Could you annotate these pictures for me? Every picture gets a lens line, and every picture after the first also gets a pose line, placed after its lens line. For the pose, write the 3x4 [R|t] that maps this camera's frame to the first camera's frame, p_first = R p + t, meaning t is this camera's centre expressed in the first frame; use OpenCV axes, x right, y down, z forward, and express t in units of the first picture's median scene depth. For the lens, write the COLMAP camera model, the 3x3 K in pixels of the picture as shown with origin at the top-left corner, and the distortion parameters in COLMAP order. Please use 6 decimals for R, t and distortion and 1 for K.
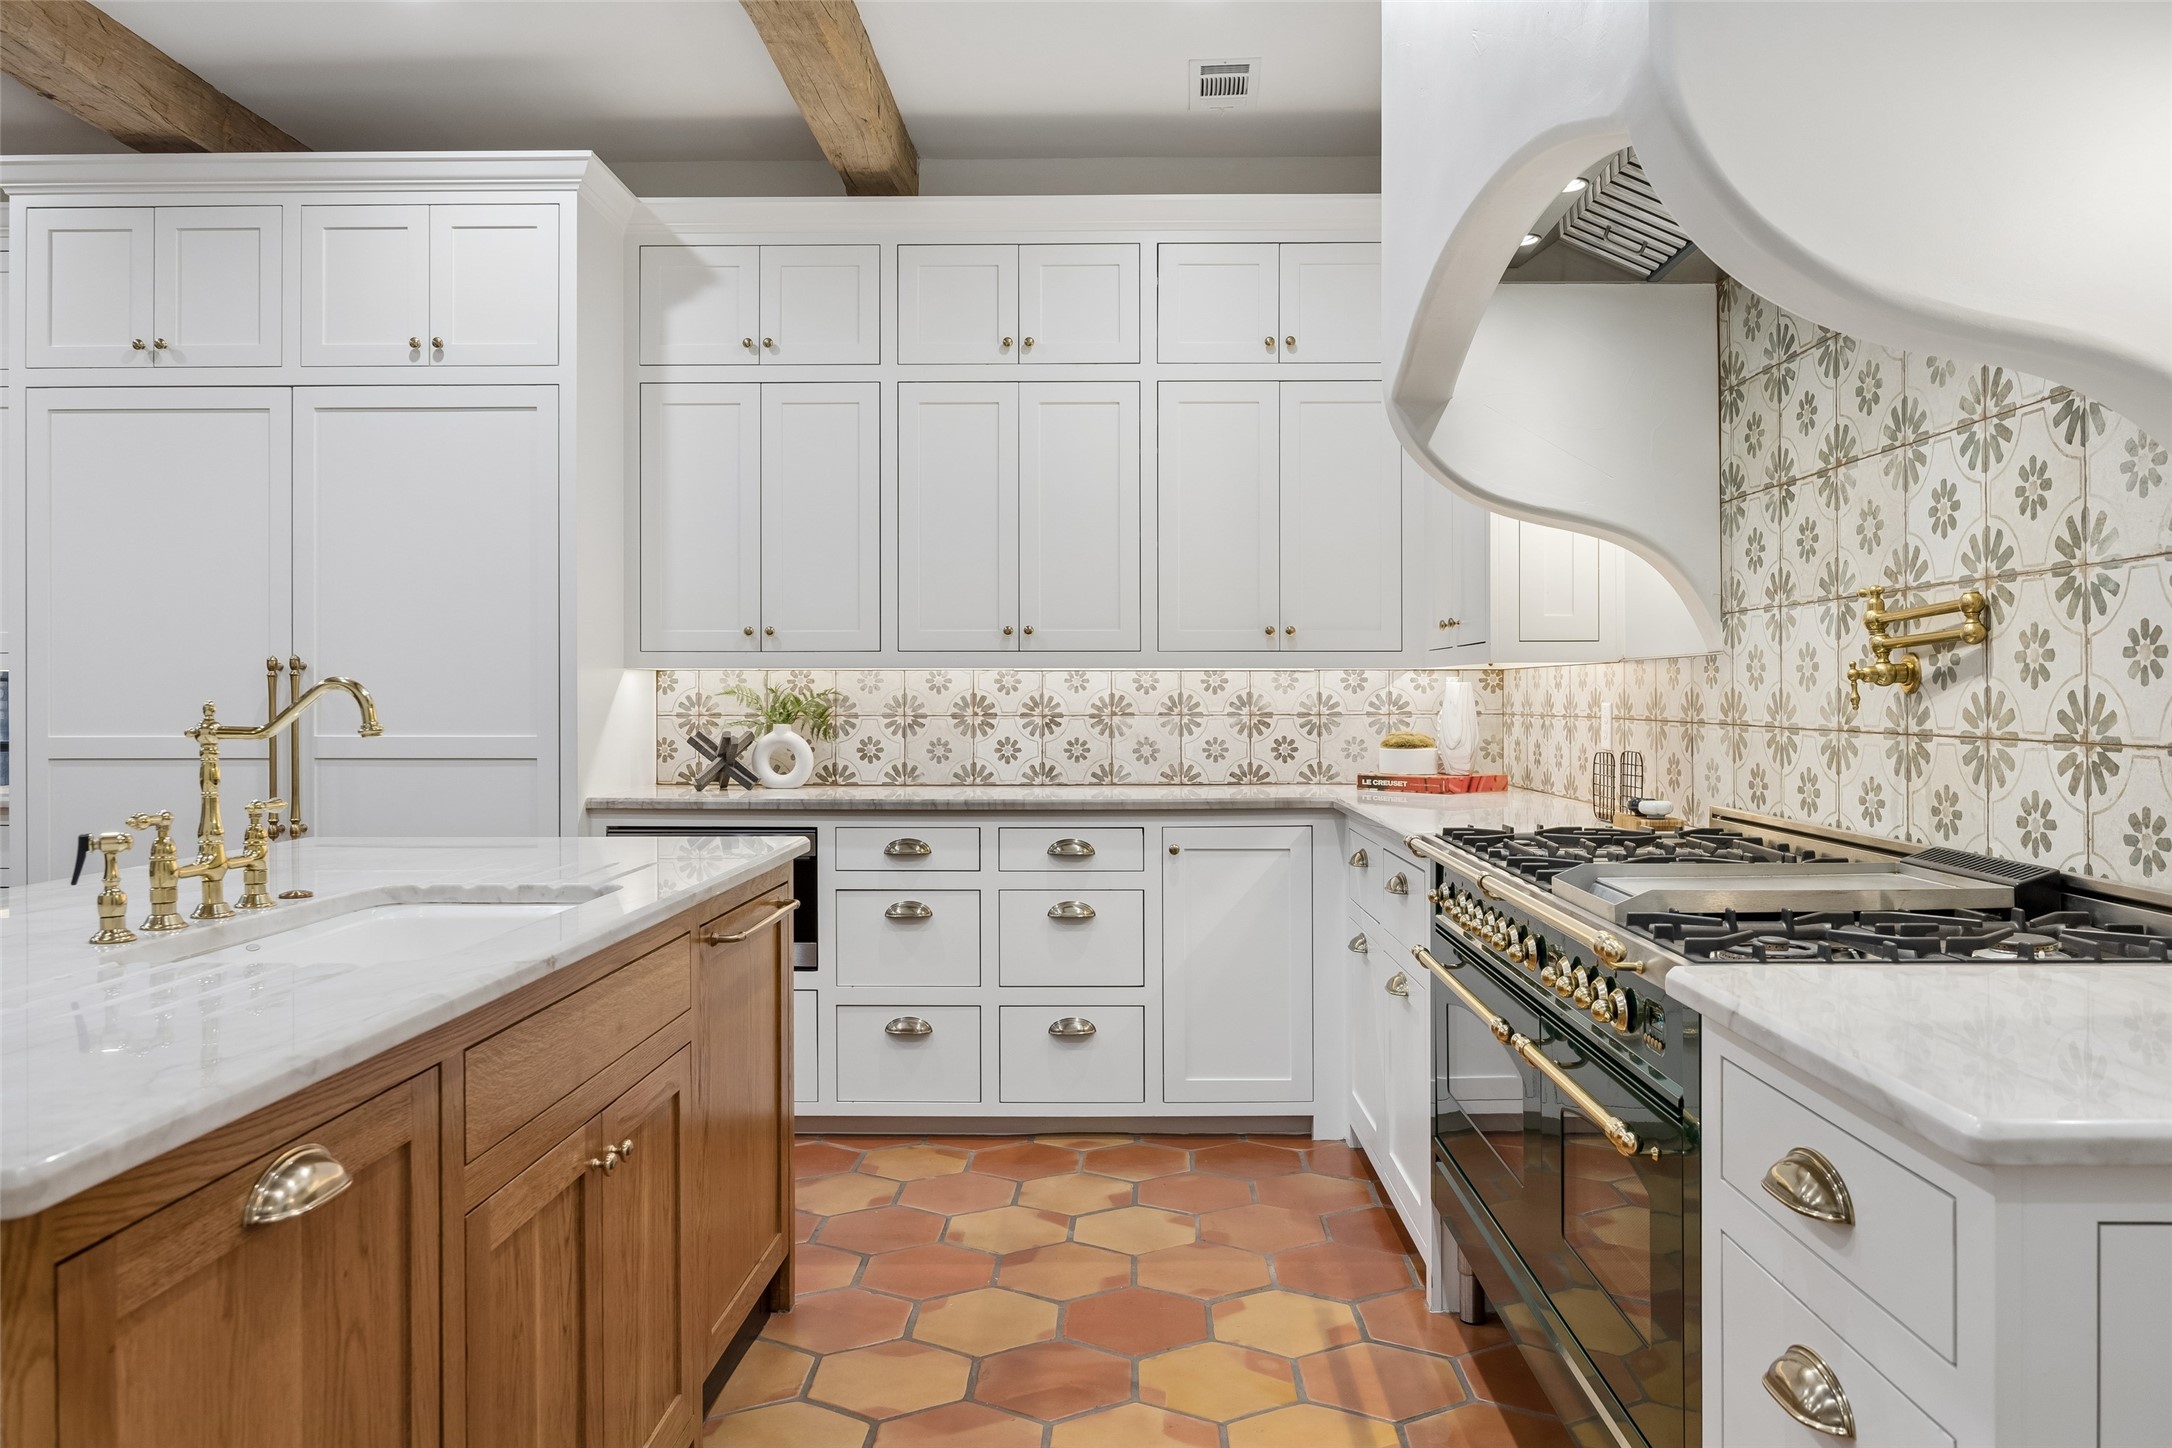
lens RADIAL K [[1506.8, 0, 1085.7], [0, 1506.8, 704.2], [0, 0, 1]] dist [-0.001817, -0.000133]
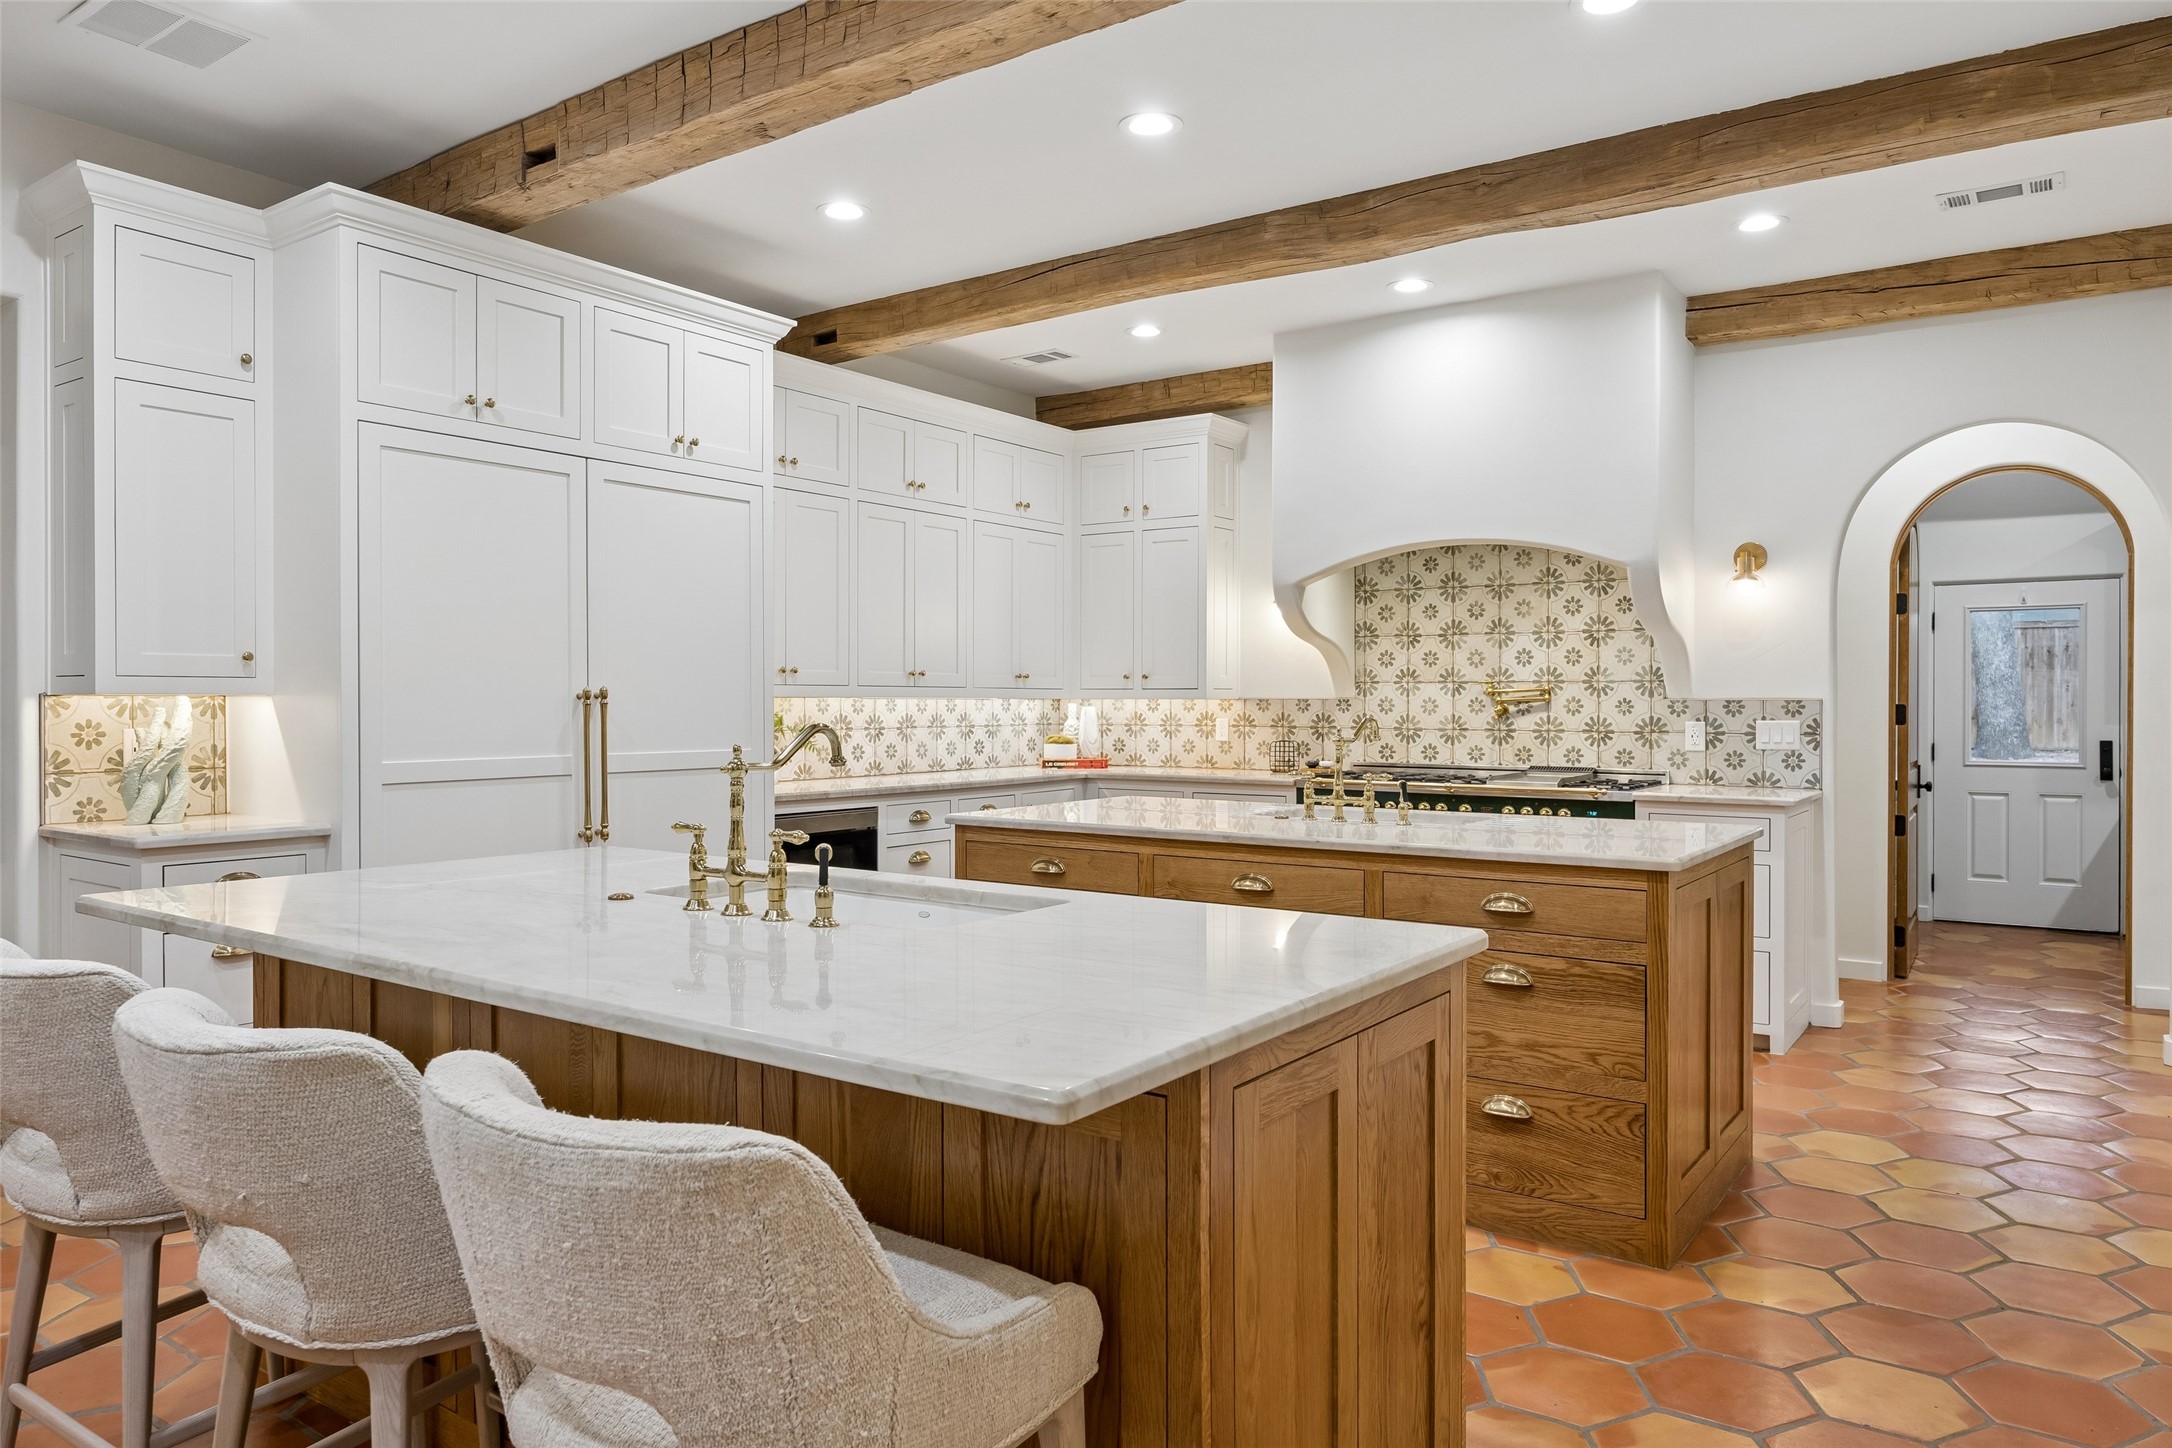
lens RADIAL K [[1396.4, 0, 1086.0], [0, 1396.4, 724.0], [0, 0, 1]] dist [-0.018495, -0.000578]
pose [[0.564191, -0.011391, 0.825566, -1.190235], [0.002226, 0.999922, 0.012276, -0.015237], [-0.825641, -0.005088, 0.564173, 0.062404]]
